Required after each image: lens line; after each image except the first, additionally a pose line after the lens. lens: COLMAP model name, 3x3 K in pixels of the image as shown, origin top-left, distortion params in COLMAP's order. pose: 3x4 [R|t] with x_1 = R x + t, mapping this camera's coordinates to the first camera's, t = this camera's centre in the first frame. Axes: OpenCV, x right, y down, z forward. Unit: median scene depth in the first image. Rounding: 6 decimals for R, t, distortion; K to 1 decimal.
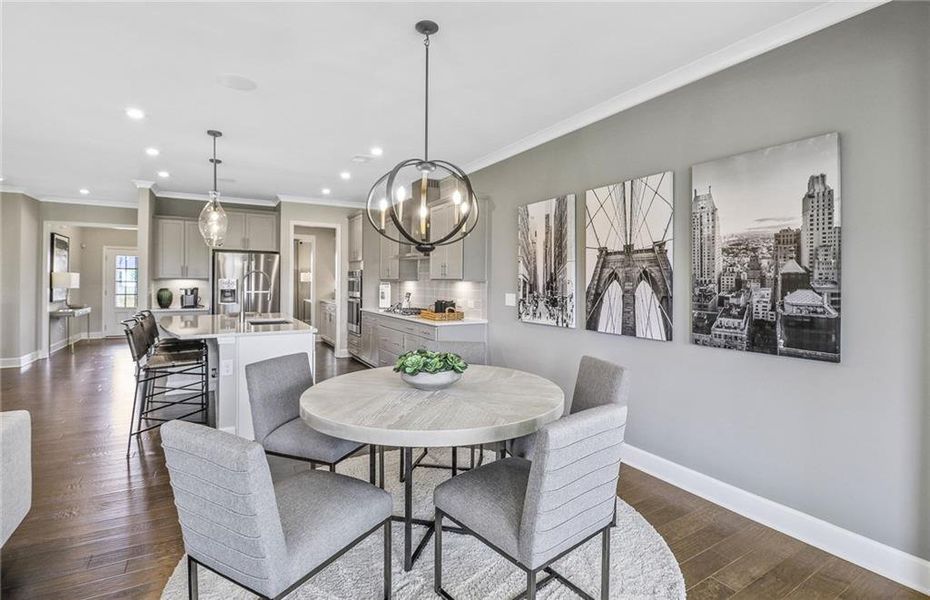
lens RADIAL K [[451.2, 0, 504.5], [0, 451.2, 280.7], [0, 0, 1]] dist [-0.019999, 0.000980]
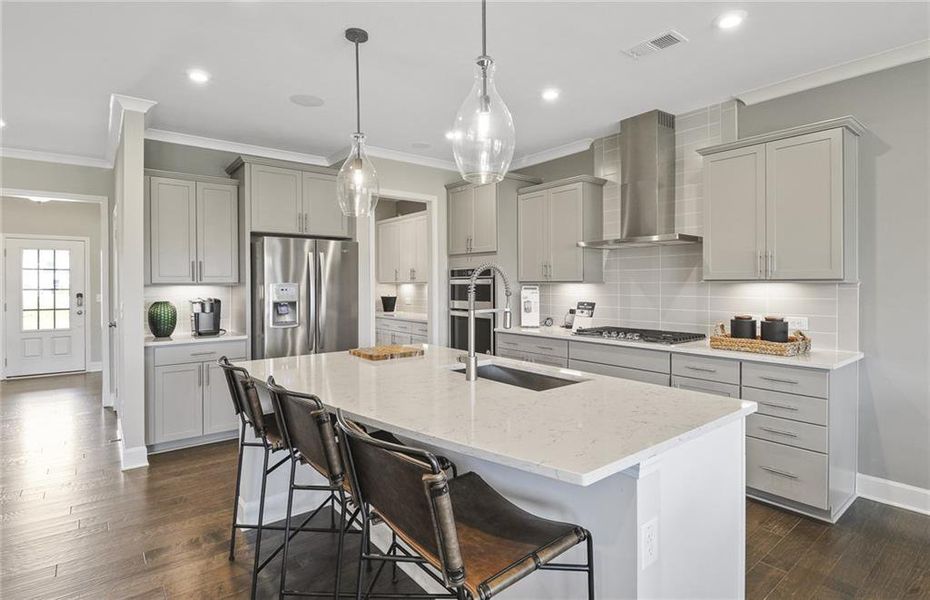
lens RADIAL K [[455.9, 0, 461.3], [0, 455.9, 286.2], [0, 0, 1]] dist [-0.010778, -0.000550]
pose [[0.991379, -0.010458, 0.130605, -0.458880], [0.009630, 0.999929, 0.006967, -0.002112], [-0.130668, -0.005649, 0.991410, 0.386181]]
